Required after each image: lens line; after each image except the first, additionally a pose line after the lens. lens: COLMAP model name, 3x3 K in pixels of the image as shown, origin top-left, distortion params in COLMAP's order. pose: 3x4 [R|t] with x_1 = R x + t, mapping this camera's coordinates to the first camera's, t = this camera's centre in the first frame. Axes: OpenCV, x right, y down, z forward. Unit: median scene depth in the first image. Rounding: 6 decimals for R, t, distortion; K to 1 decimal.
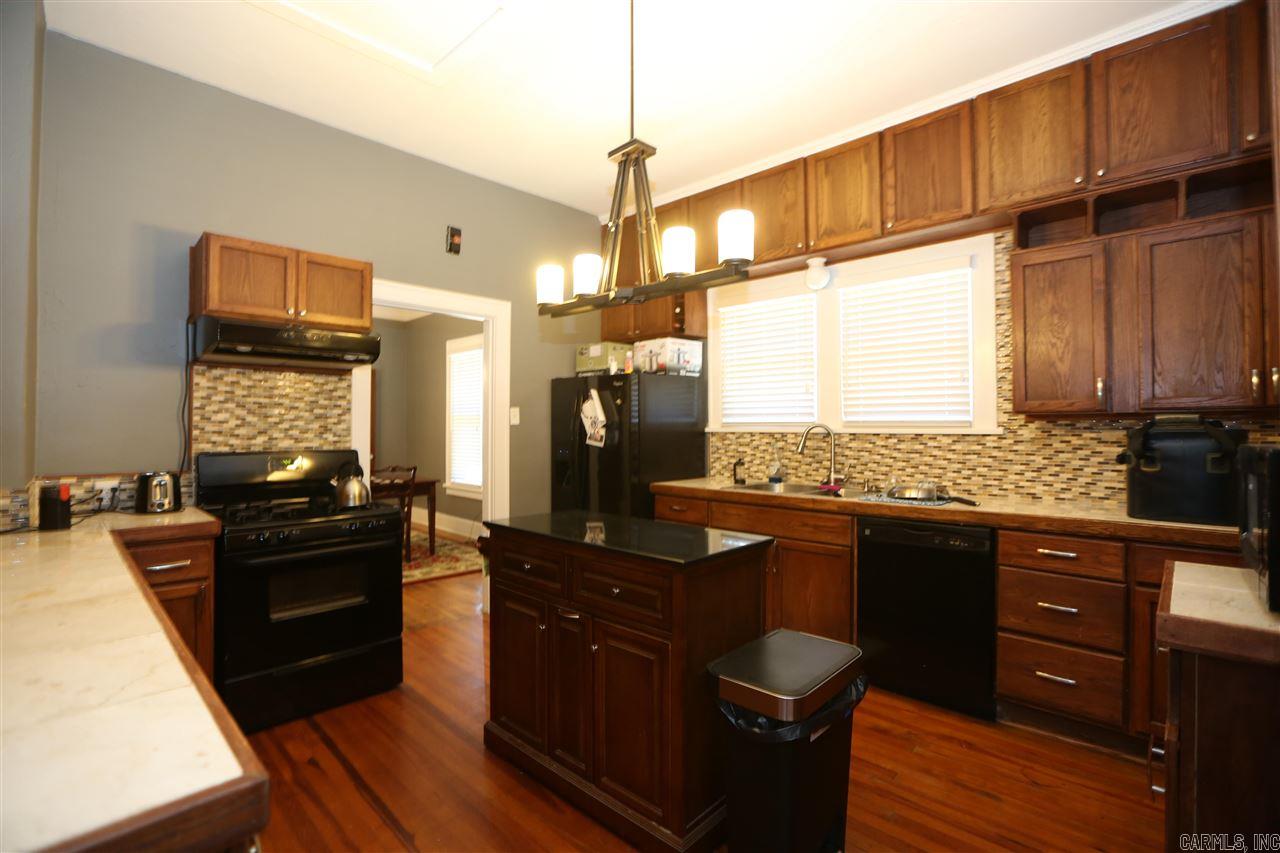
lens RADIAL K [[580.7, 0, 634.9], [0, 580.7, 423.6], [0, 0, 1]] dist [-0.053685, 0.018194]
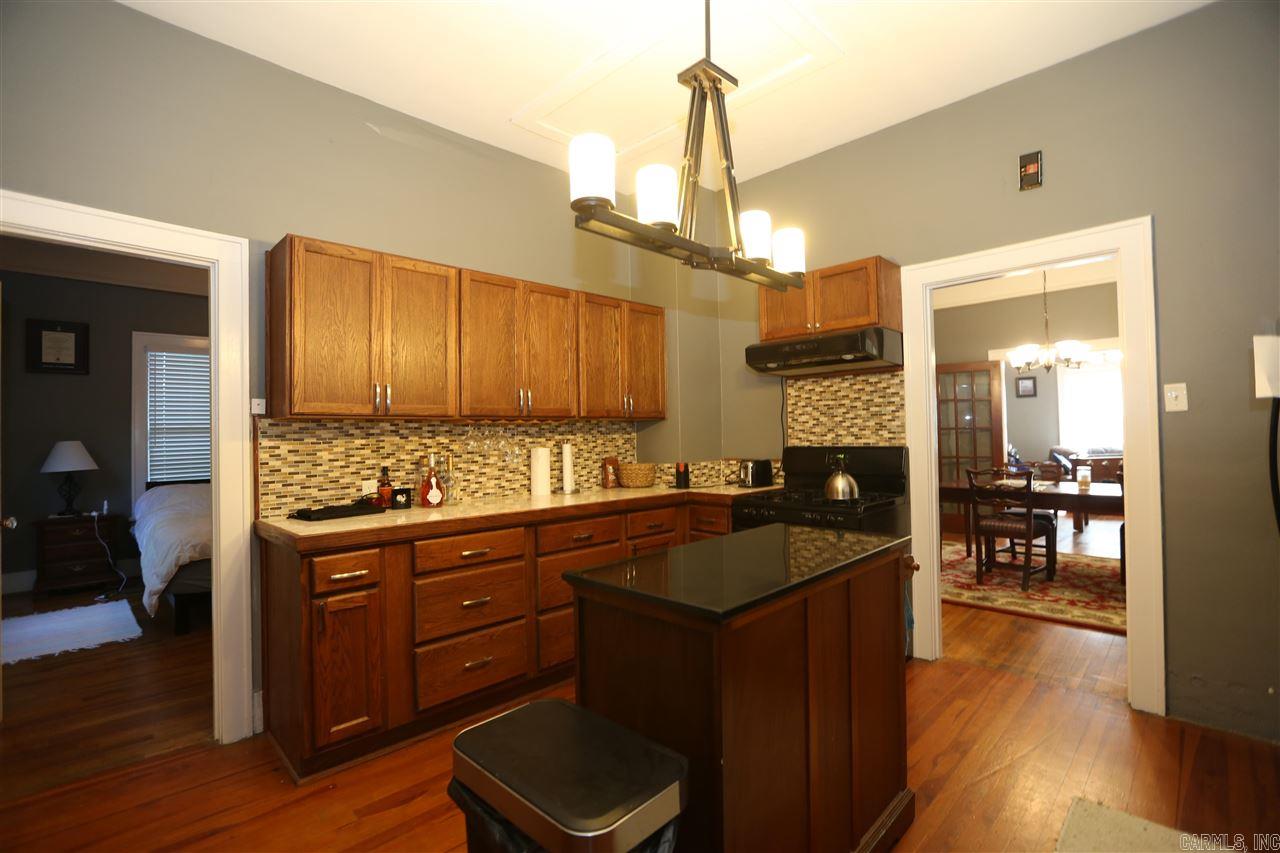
lens RADIAL K [[580.7, 0, 634.9], [0, 580.7, 423.6], [0, 0, 1]] dist [-0.053685, 0.018194]
pose [[-0.034921, -0.019477, -0.999200, 0.560149], [0.026896, 0.999430, -0.020421, 0.015656], [0.999028, -0.027588, -0.034377, 0.650426]]
